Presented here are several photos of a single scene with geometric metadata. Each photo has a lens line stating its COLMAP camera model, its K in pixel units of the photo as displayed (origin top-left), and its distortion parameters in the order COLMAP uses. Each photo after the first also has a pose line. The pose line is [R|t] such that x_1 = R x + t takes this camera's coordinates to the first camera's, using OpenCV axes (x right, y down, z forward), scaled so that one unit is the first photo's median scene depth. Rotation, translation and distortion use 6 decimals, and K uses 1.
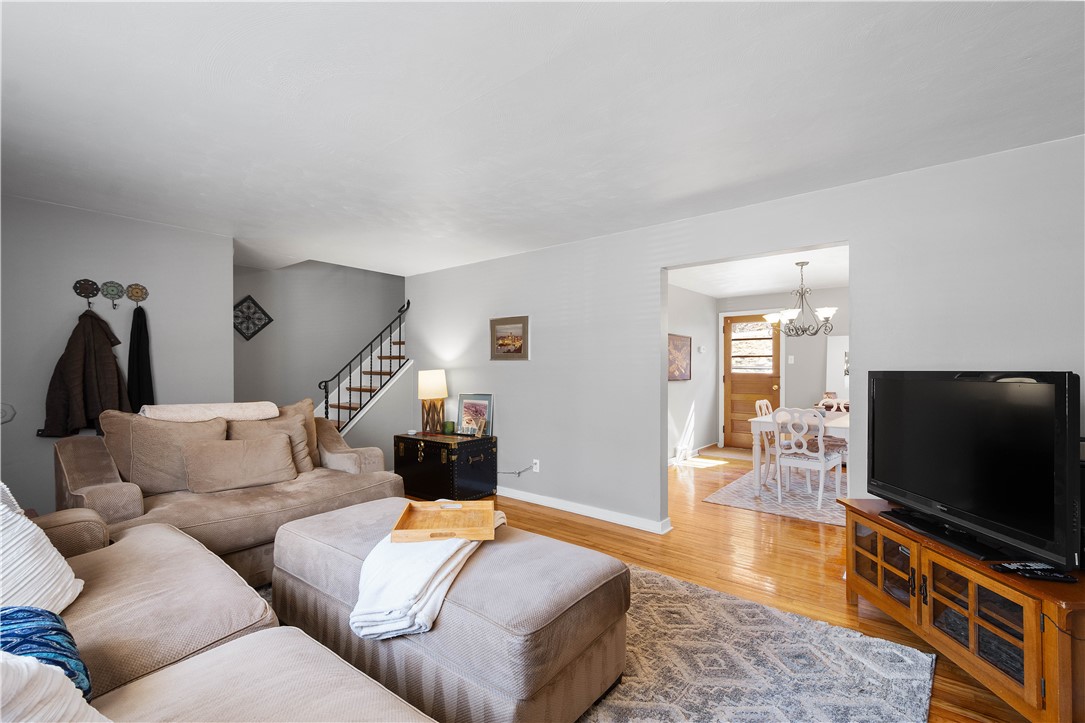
lens RADIAL K [[479.7, 0, 540.0], [0, 479.7, 362.1], [0, 0, 1]] dist [0.004921, -0.000078]
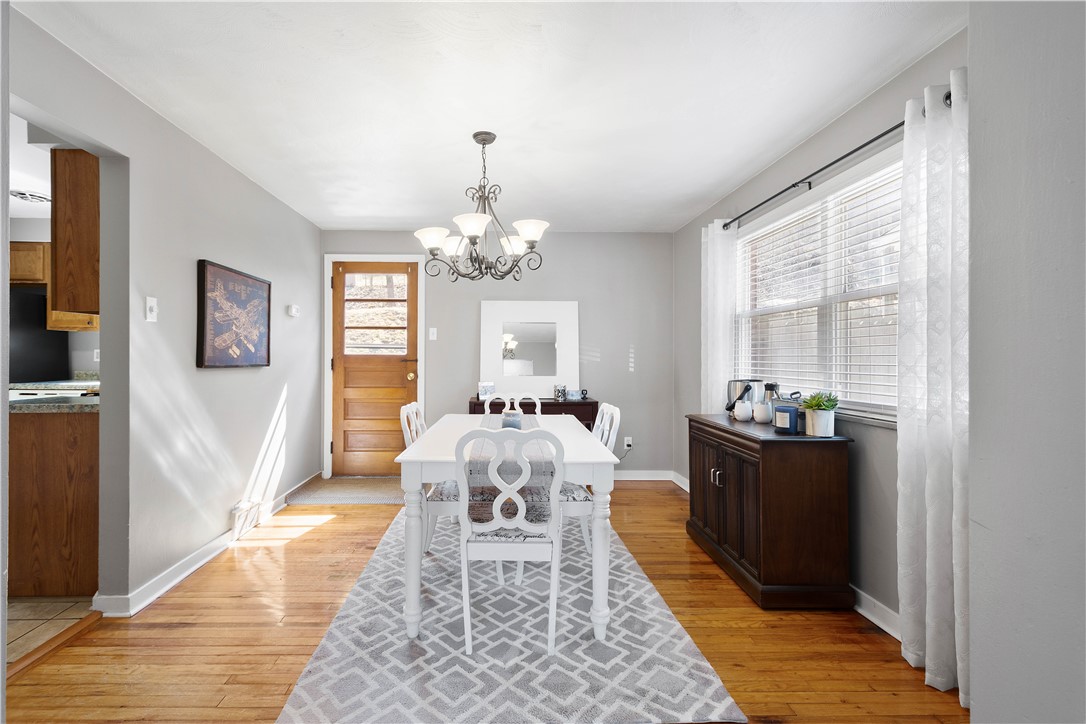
lens RADIAL K [[480.1, 0, 496.9], [0, 480.1, 355.1], [0, 0, 1]] dist [0.004921, -0.000078]
pose [[0.764021, 0.001537, 0.645190, 0.164877], [-0.006061, 0.999970, 0.004795, 0.020842], [-0.645163, -0.007574, 0.764007, 0.441047]]
